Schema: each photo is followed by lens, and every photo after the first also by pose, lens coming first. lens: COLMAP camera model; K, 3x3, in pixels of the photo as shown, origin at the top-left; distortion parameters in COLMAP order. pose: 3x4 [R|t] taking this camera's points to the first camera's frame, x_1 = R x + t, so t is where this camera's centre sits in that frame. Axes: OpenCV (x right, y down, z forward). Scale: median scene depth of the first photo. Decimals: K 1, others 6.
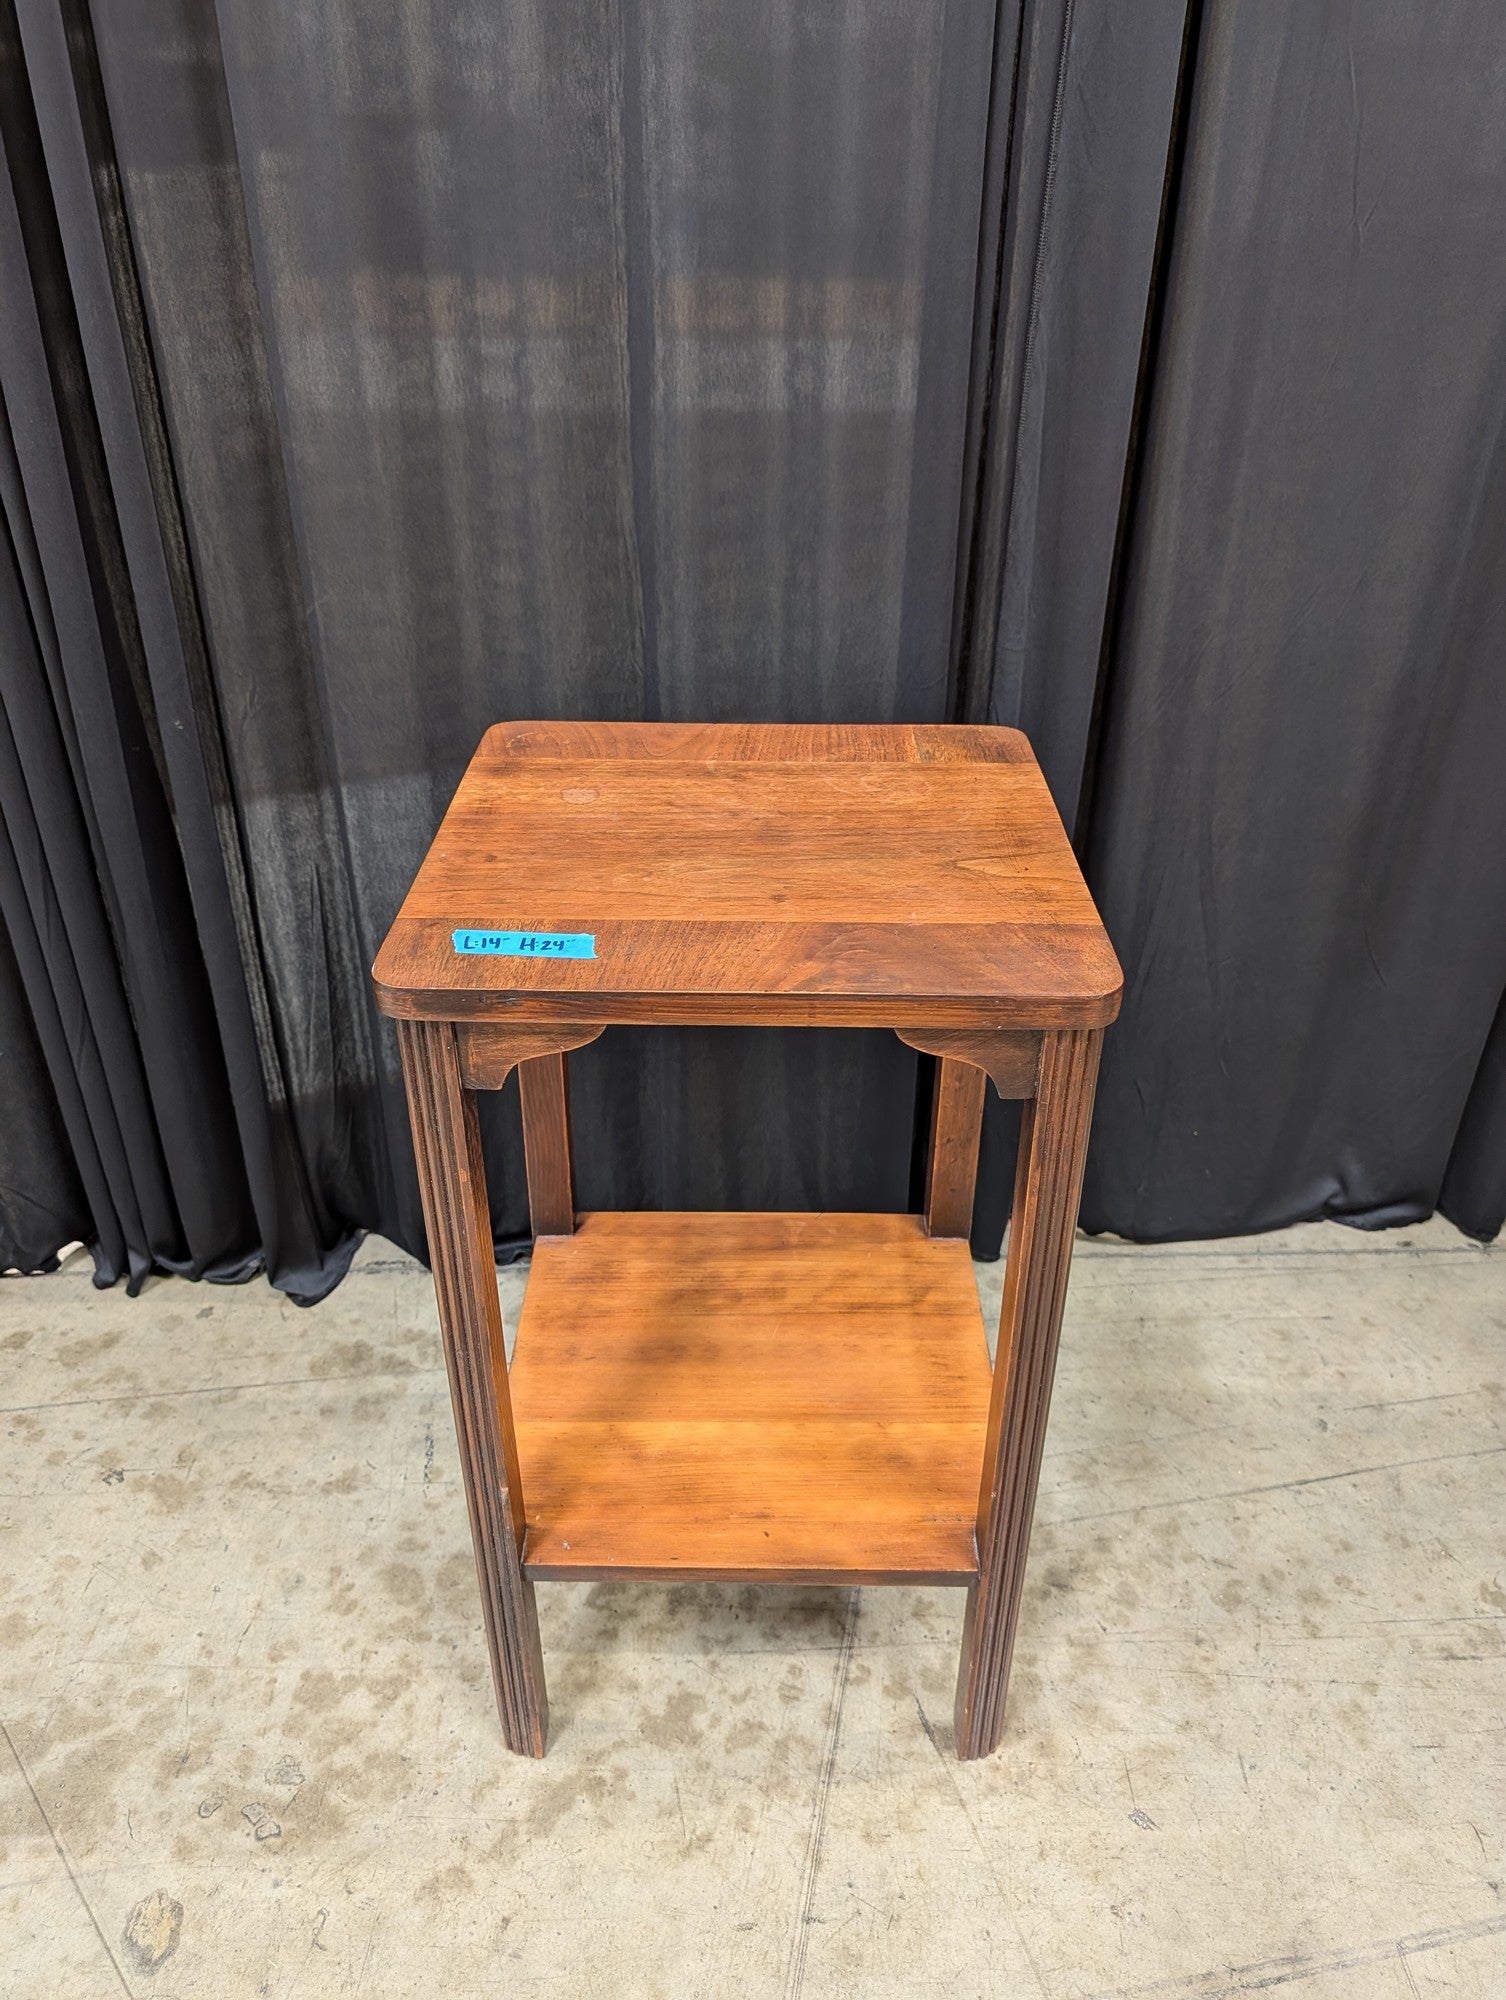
lens RADIAL K [[1451.7, 0, 753.0], [0, 1451.7, 1000.0], [0, 0, 1]] dist [0.011392, -0.008060]
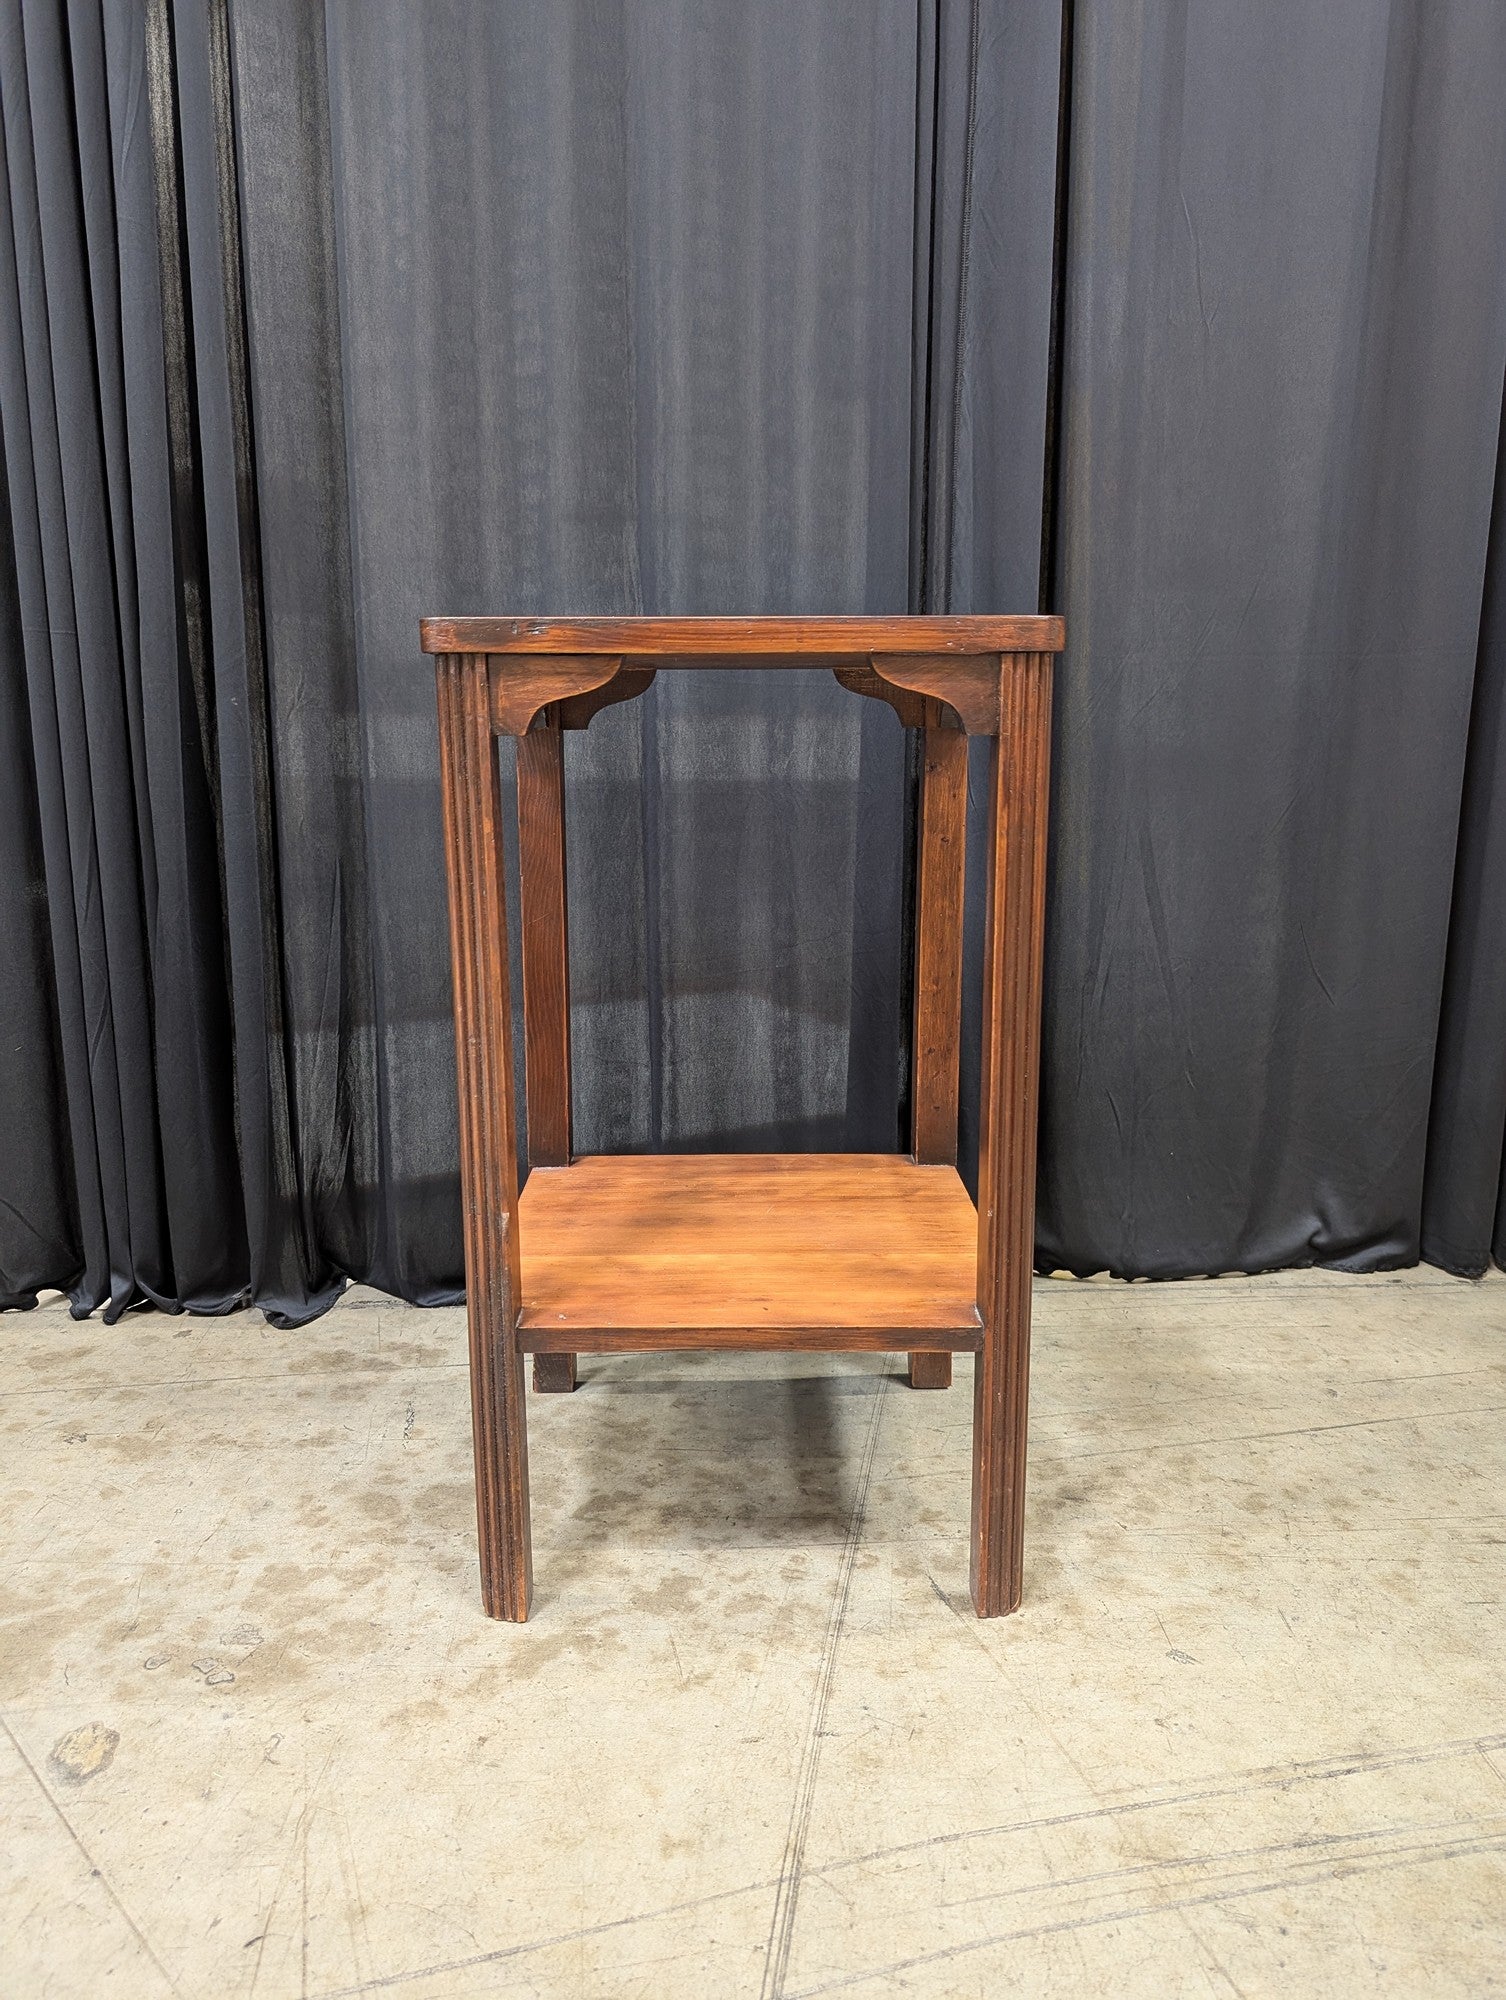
lens RADIAL K [[1441.9, 0, 751.3], [0, 1441.9, 999.7], [0, 0, 1]] dist [0.015327, -0.006875]
pose [[0.999779, -0.010074, 0.018429, -0.014373], [0.015666, 0.942136, -0.334866, 0.435278], [-0.013989, 0.335080, 0.942086, 0.007149]]
